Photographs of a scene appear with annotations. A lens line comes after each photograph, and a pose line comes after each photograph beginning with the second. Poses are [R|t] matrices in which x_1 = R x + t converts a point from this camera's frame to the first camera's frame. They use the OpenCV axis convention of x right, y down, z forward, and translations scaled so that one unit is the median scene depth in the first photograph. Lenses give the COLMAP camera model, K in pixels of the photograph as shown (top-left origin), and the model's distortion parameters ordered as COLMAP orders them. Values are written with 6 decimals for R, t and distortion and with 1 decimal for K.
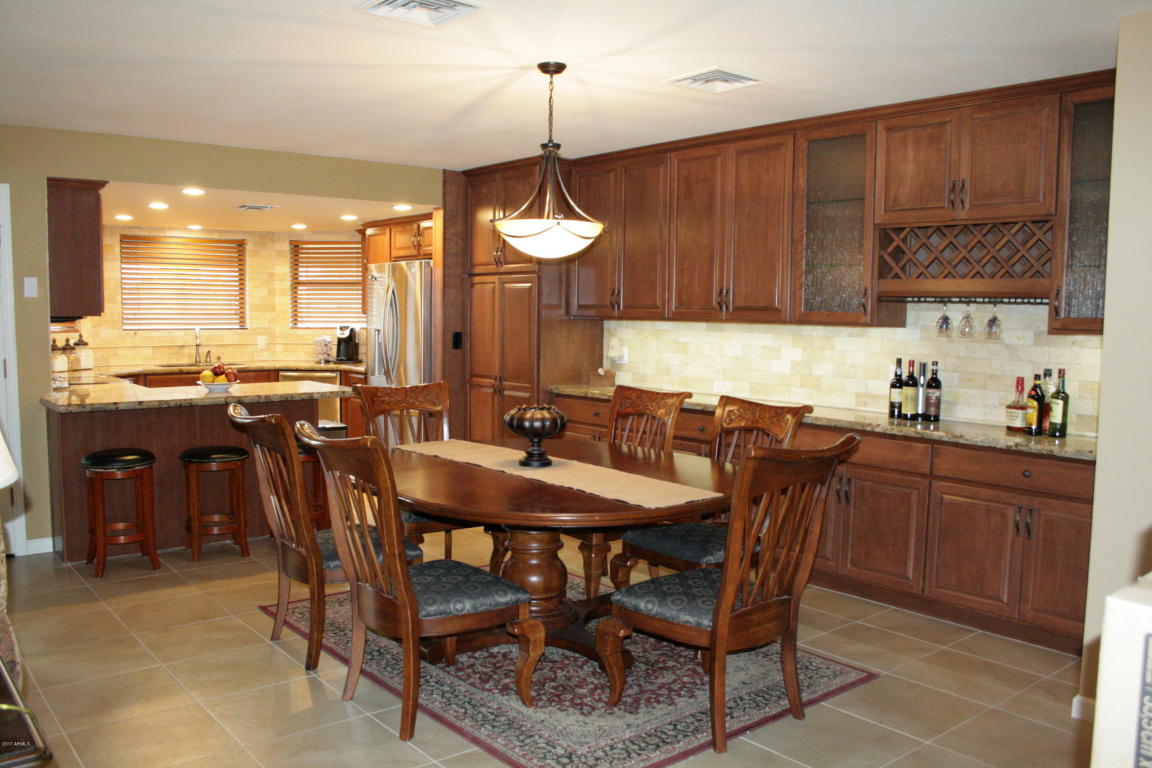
lens RADIAL K [[951.5, 0, 575.5], [0, 951.5, 398.2], [0, 0, 1]] dist [-0.165855, 0.143924]
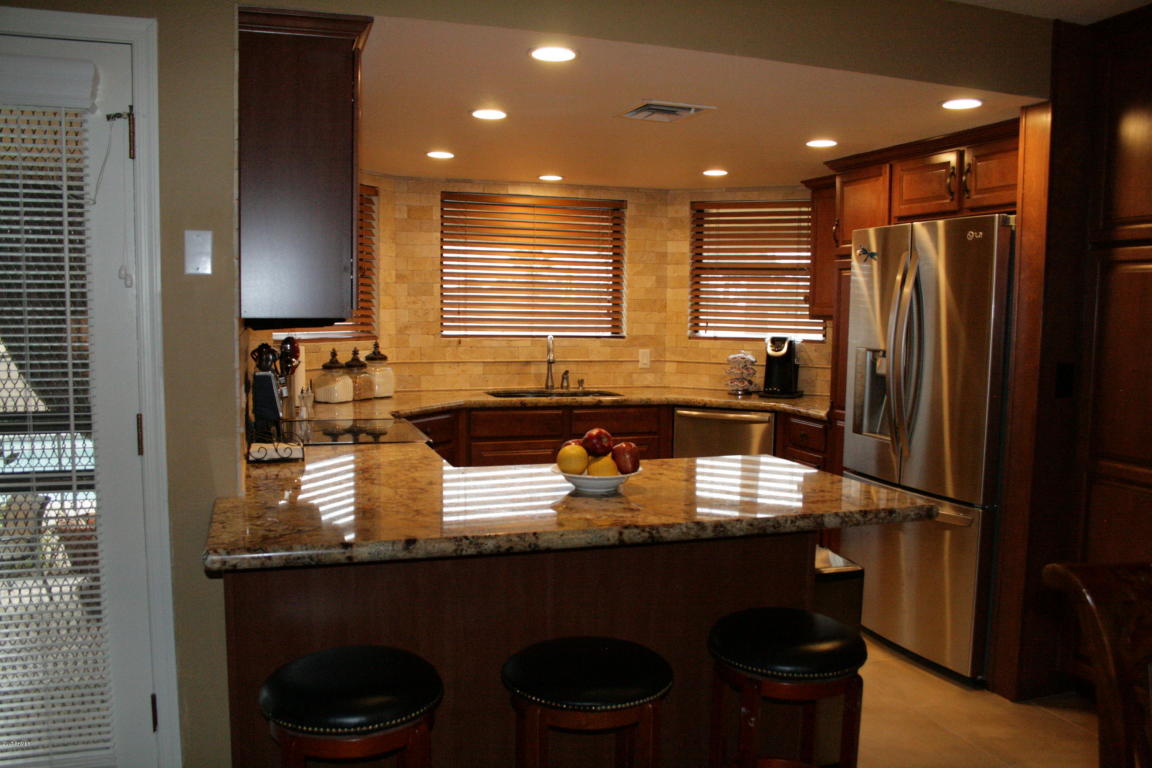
lens RADIAL K [[951.5, 0, 575.5], [0, 951.5, 398.2], [0, 0, 1]] dist [-0.165855, 0.143924]
pose [[0.937515, 0.037296, -0.345940, -0.197655], [-0.037527, 0.999277, 0.006034, -0.045014], [0.345915, 0.007325, 0.938237, 0.475239]]
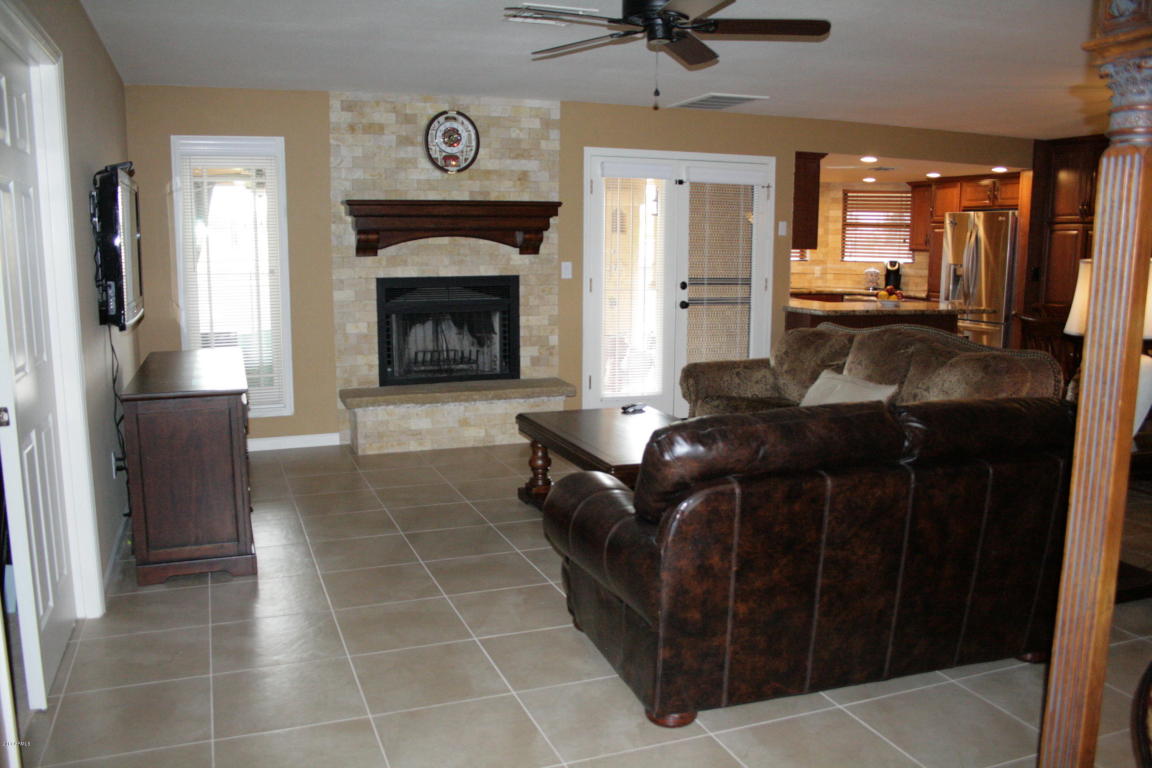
lens RADIAL K [[951.5, 0, 575.5], [0, 951.5, 398.2], [0, 0, 1]] dist [-0.165855, 0.143924]
pose [[0.949870, 0.050948, -0.308465, -0.325518], [-0.029685, 0.996873, 0.073238, 0.033897], [0.311231, -0.060410, 0.948412, -0.386277]]
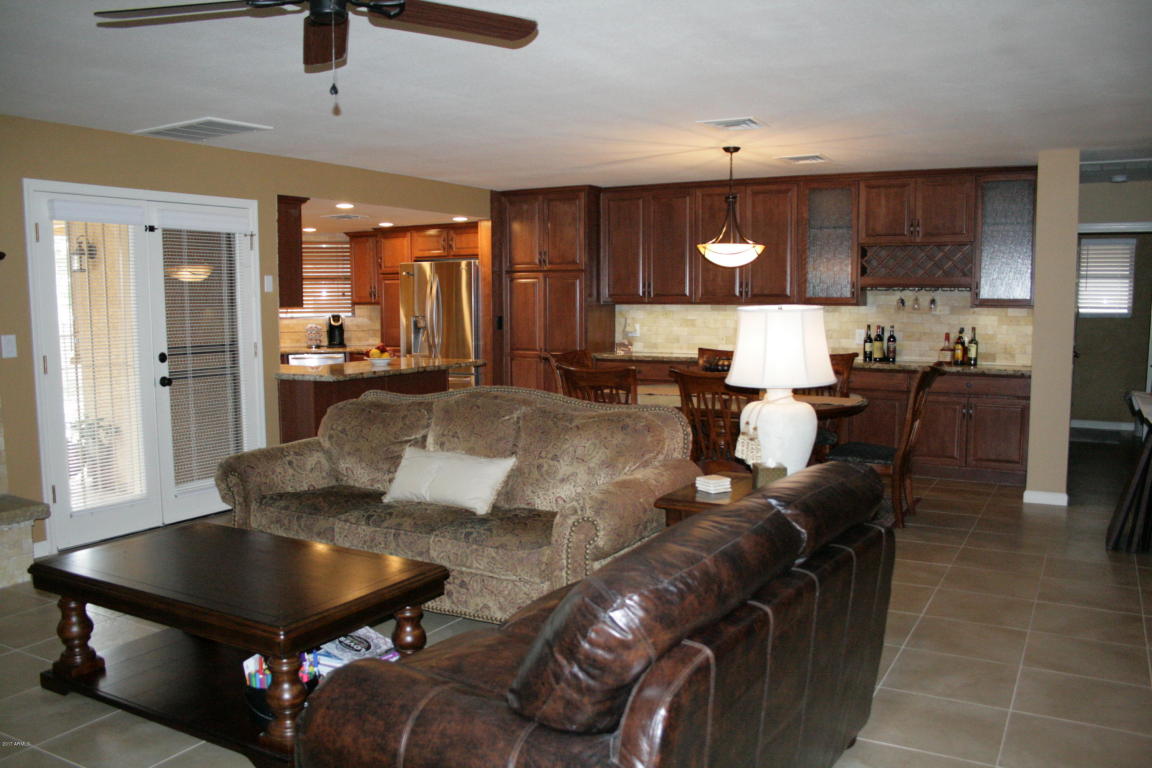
lens RADIAL K [[951.5, 0, 575.5], [0, 951.5, 398.2], [0, 0, 1]] dist [-0.165855, 0.143924]
pose [[0.931769, -0.051945, 0.359316, -0.500216], [0.047099, 0.998643, 0.022234, 0.017671], [-0.359983, -0.003793, 0.932951, -0.241104]]
